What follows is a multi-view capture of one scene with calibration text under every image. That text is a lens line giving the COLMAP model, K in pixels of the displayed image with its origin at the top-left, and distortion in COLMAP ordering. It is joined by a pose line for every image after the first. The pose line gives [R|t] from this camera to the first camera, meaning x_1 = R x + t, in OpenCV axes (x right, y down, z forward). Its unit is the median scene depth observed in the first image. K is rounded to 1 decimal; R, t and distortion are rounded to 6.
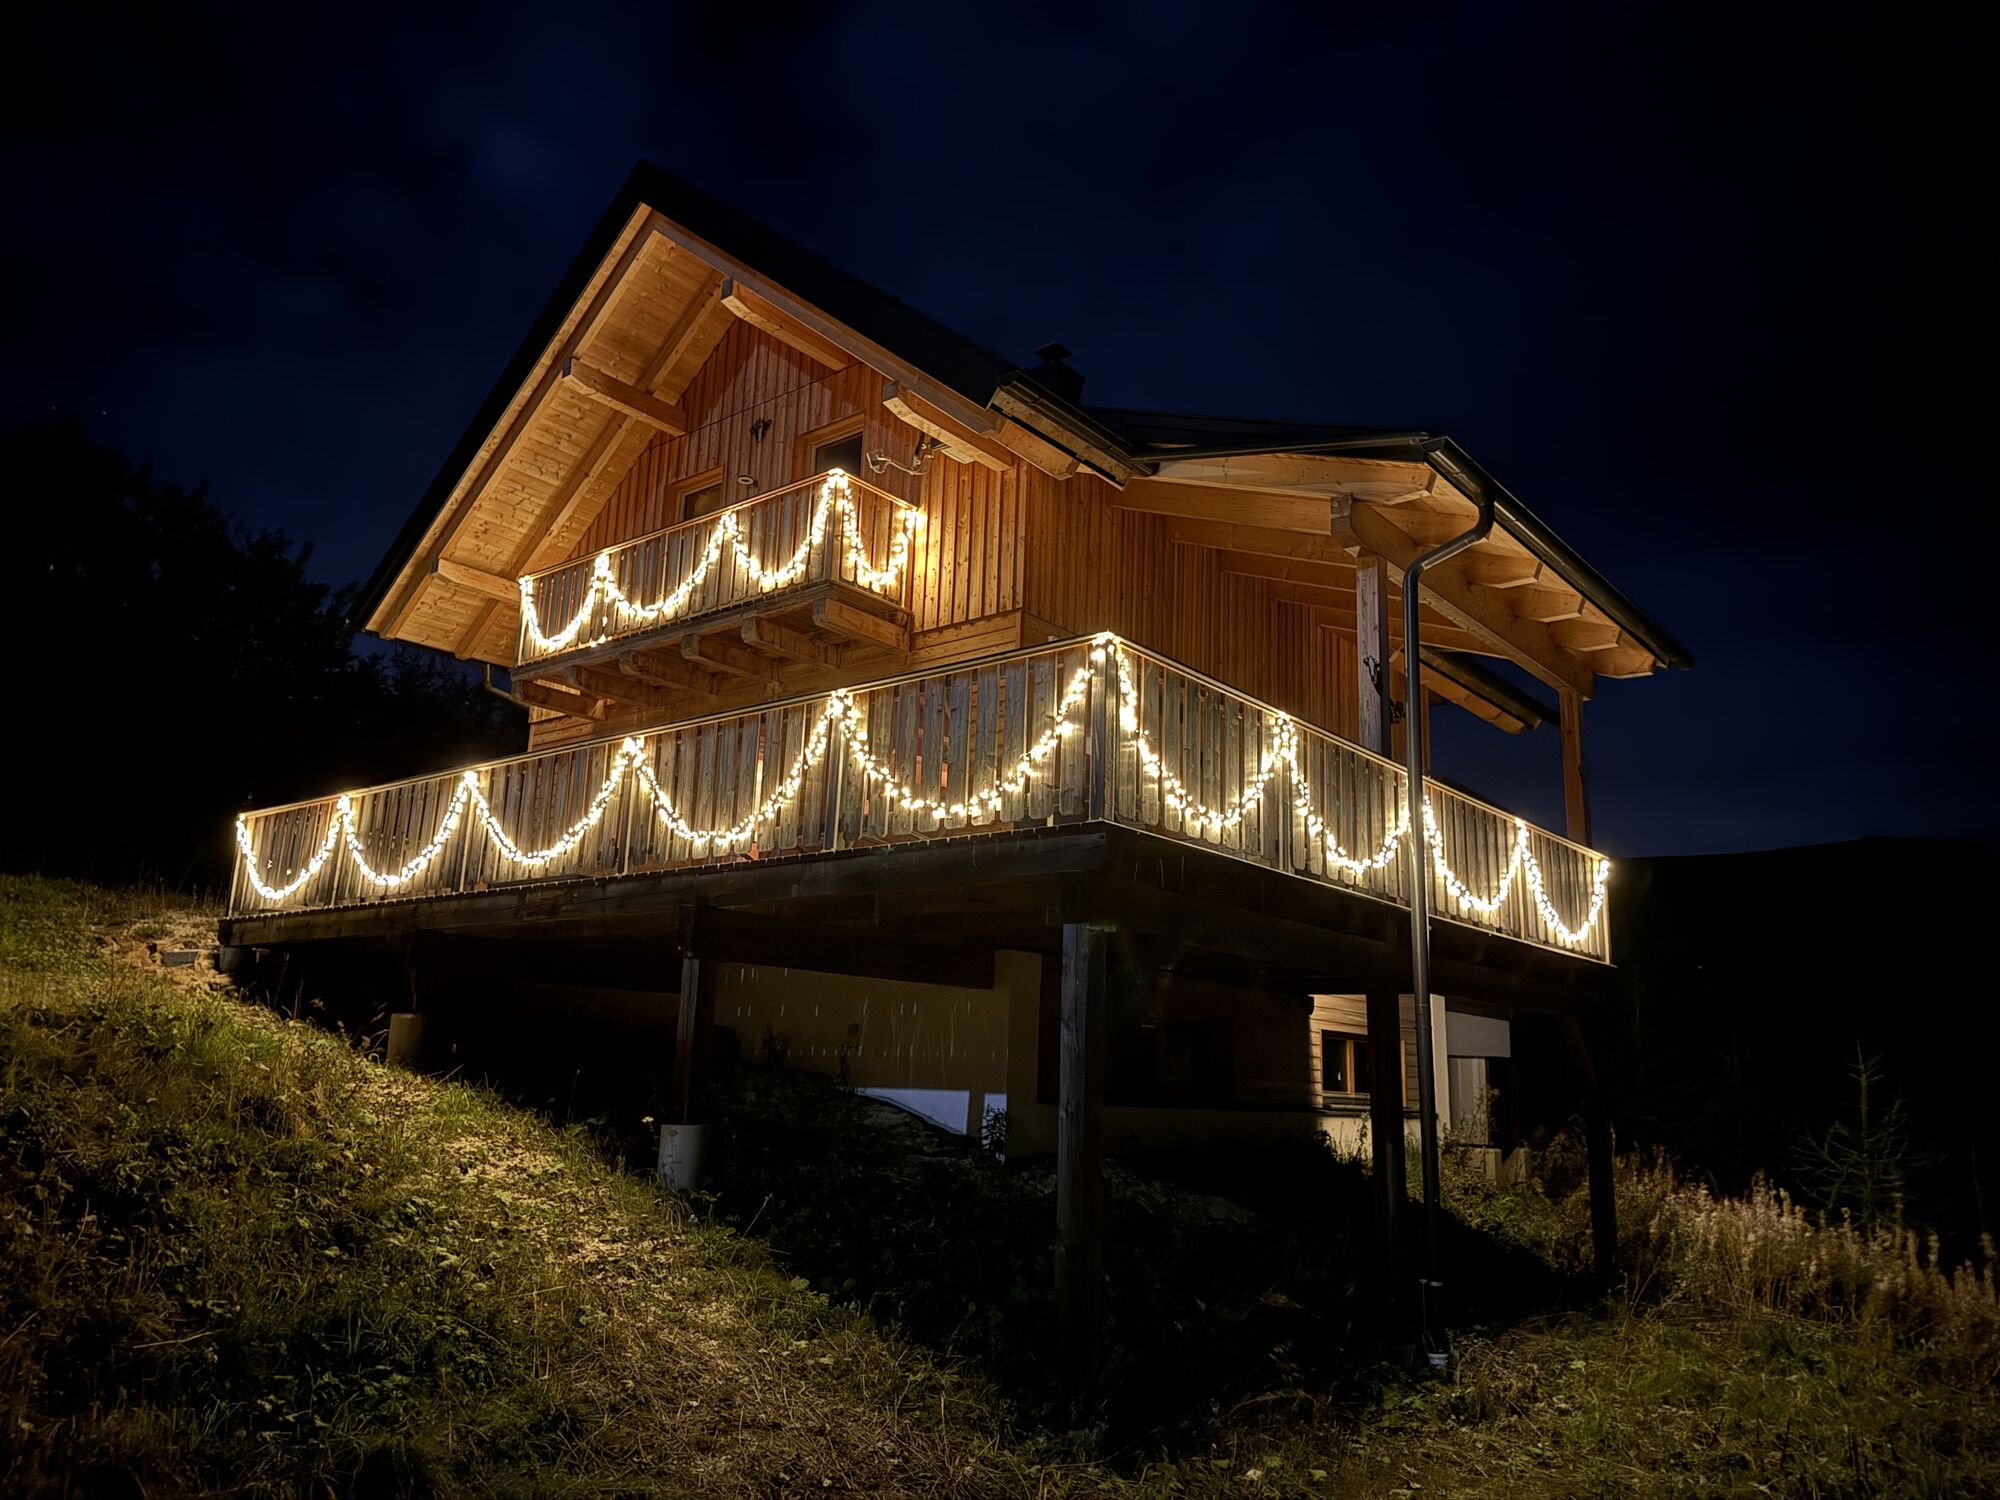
lens RADIAL K [[1402.4, 0, 1000.0], [0, 1402.4, 750.0], [0, 0, 1]] dist [0.136738, -0.182602]
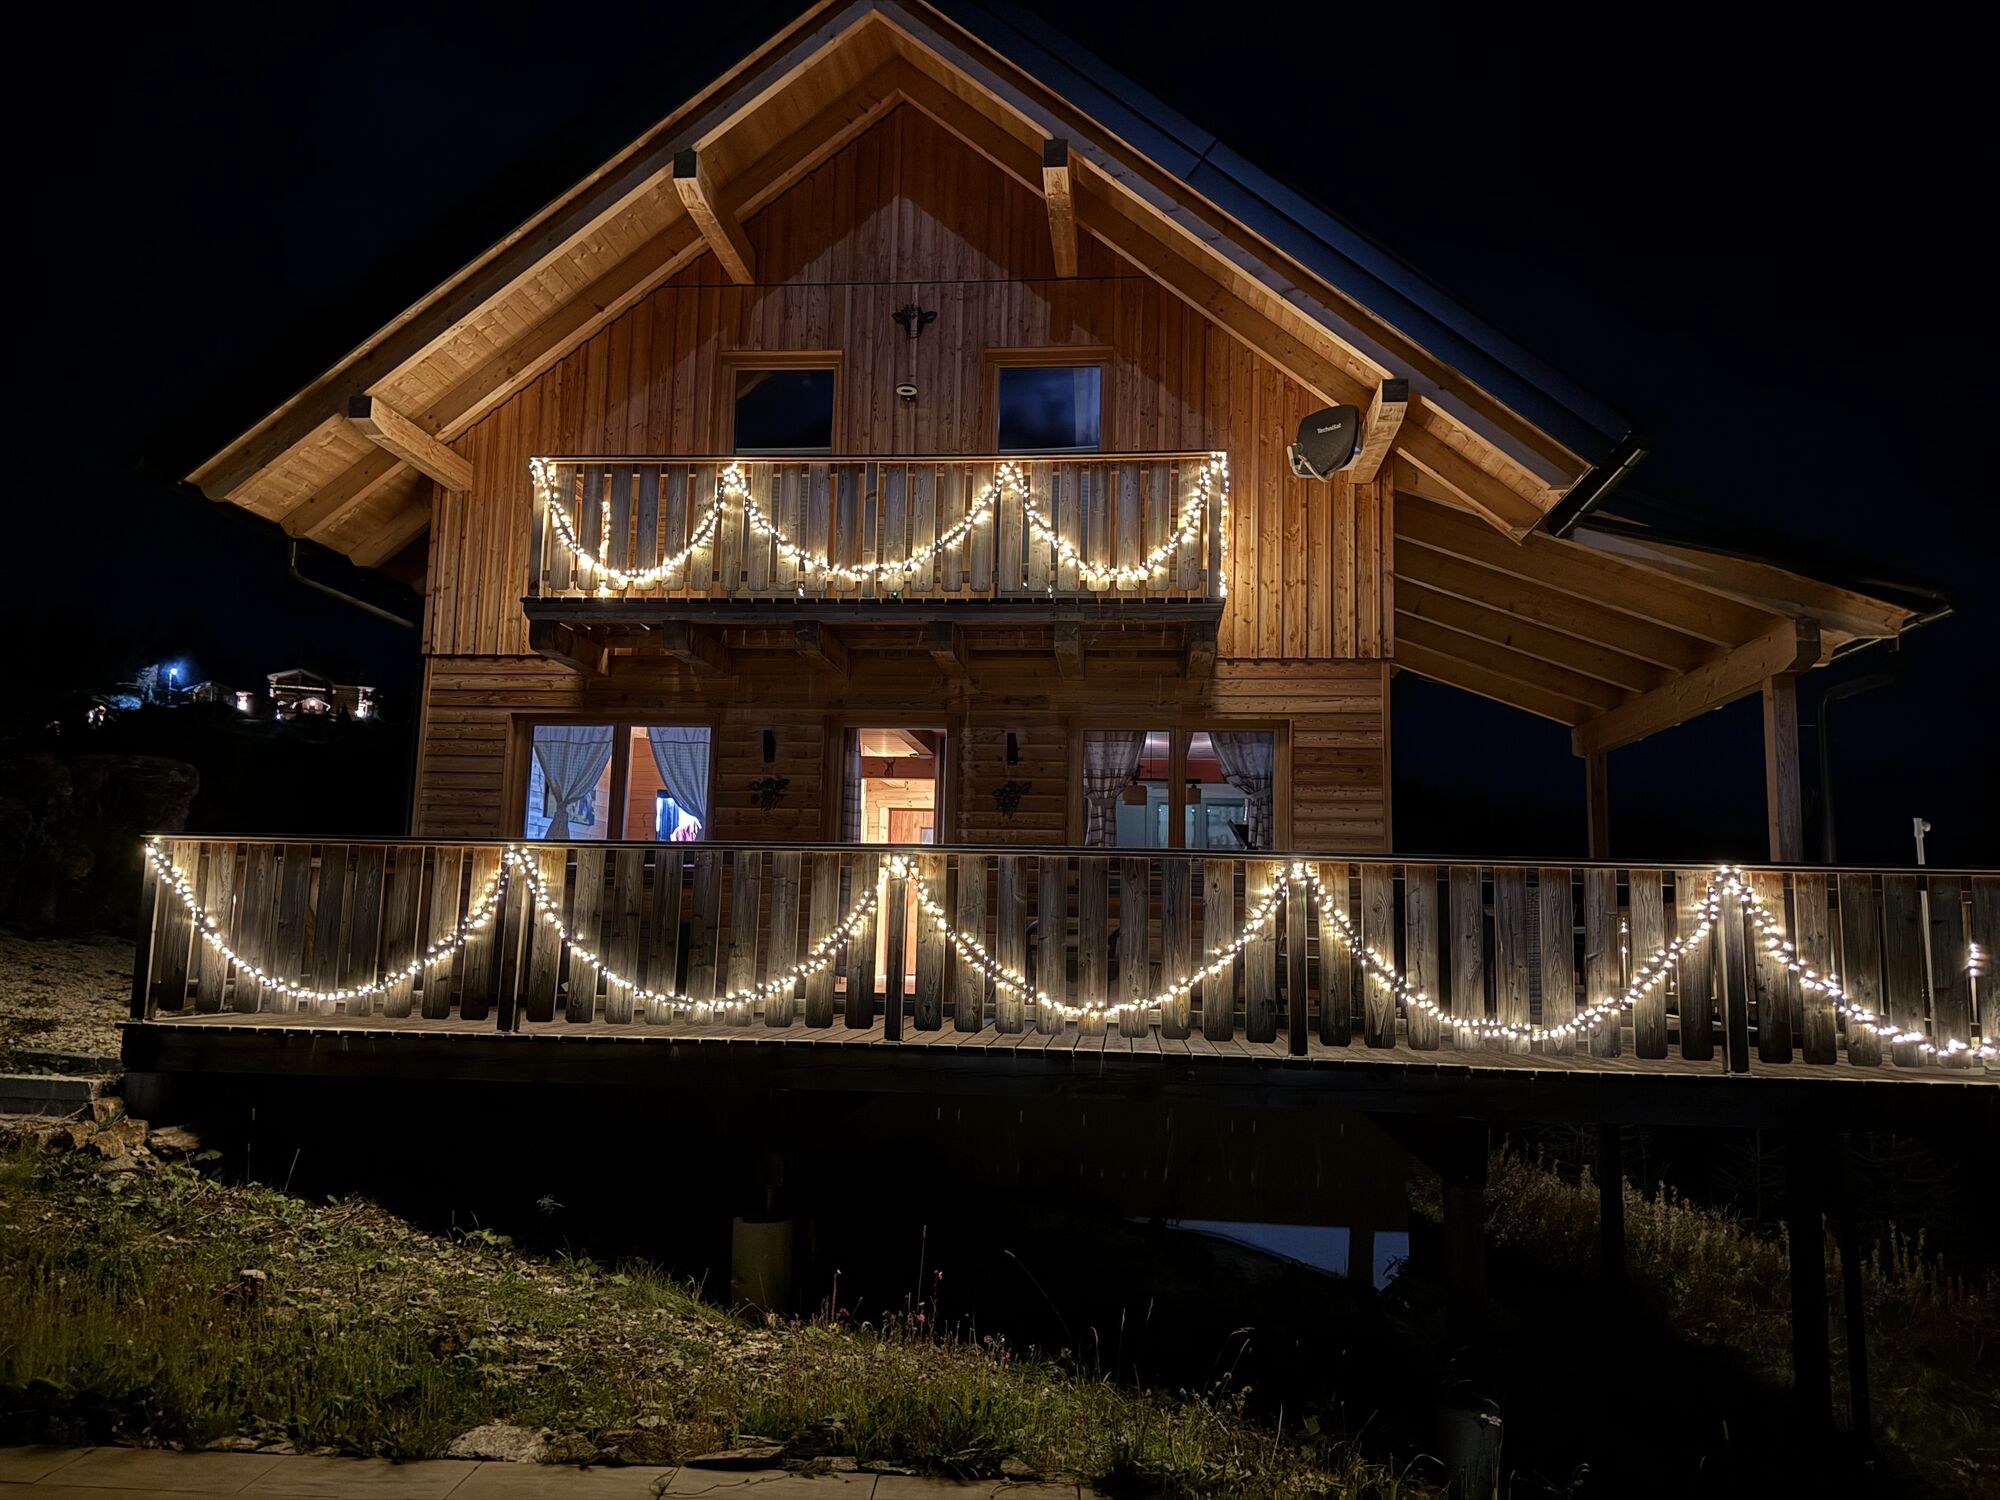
lens RADIAL K [[1402.4, 0, 1000.0], [0, 1402.4, 750.0], [0, 0, 1]] dist [0.136738, -0.182602]
pose [[0.830767, 0.058698, 0.553517, -0.635112], [-0.124969, 0.988707, 0.082715, -0.084841], [-0.542411, -0.137890, 0.828720, 0.393425]]
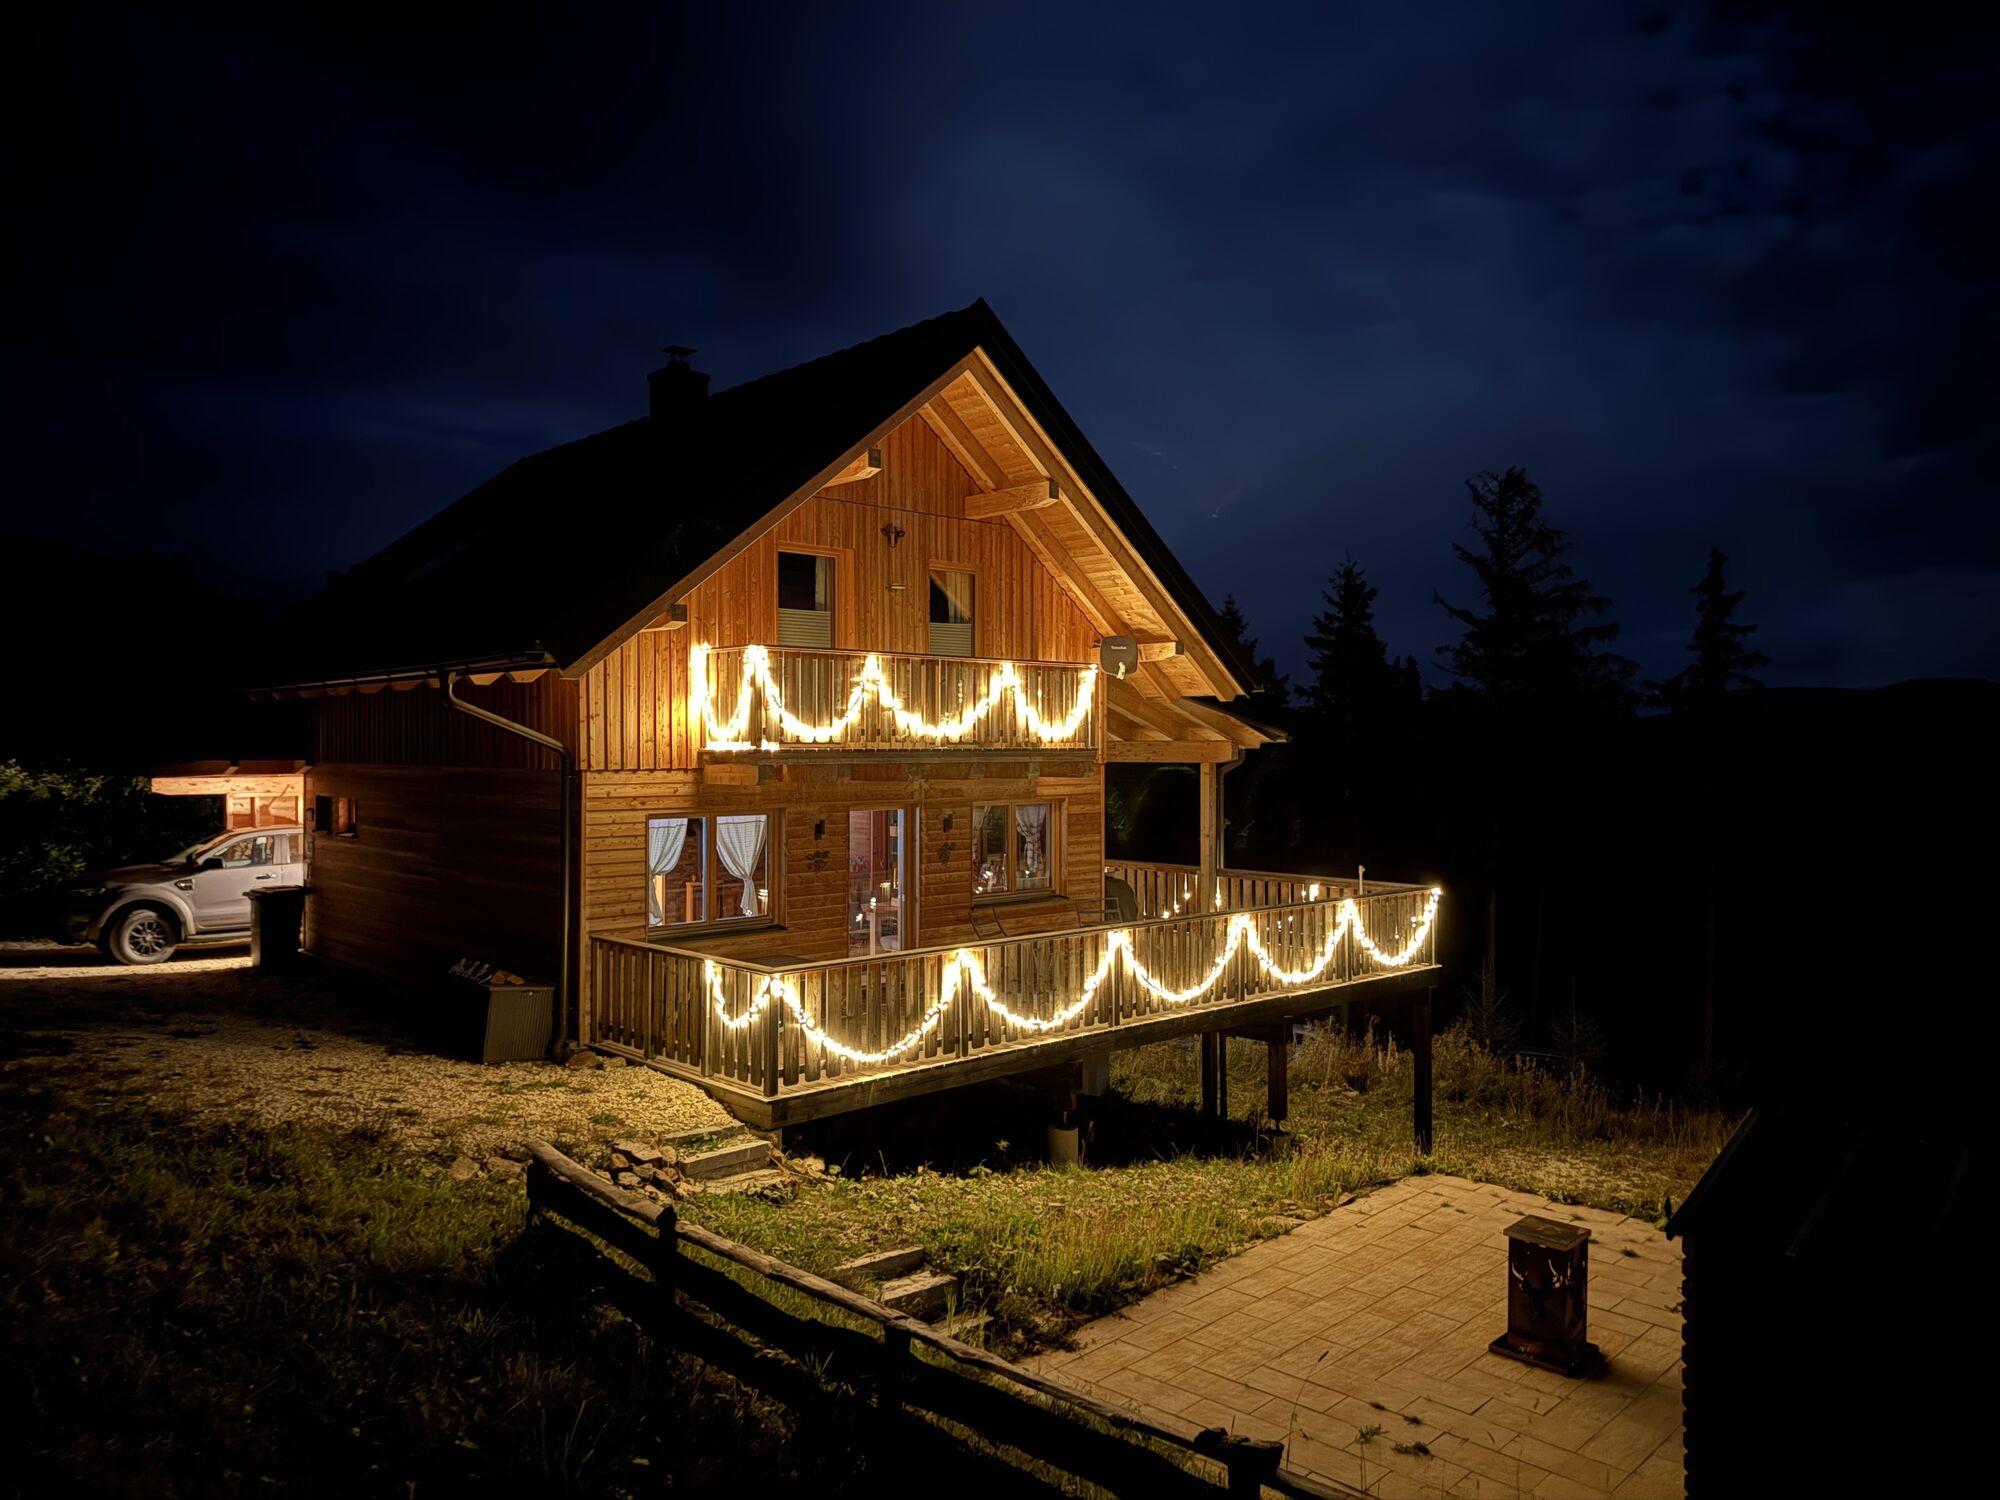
lens RADIAL K [[1402.4, 0, 1000.0], [0, 1402.4, 750.0], [0, 0, 1]] dist [0.136738, -0.182602]
pose [[0.136051, -0.036251, 0.990038, -1.488812], [-0.223517, 0.972441, 0.066323, -0.185652], [-0.965158, -0.230314, 0.124199, 0.893756]]
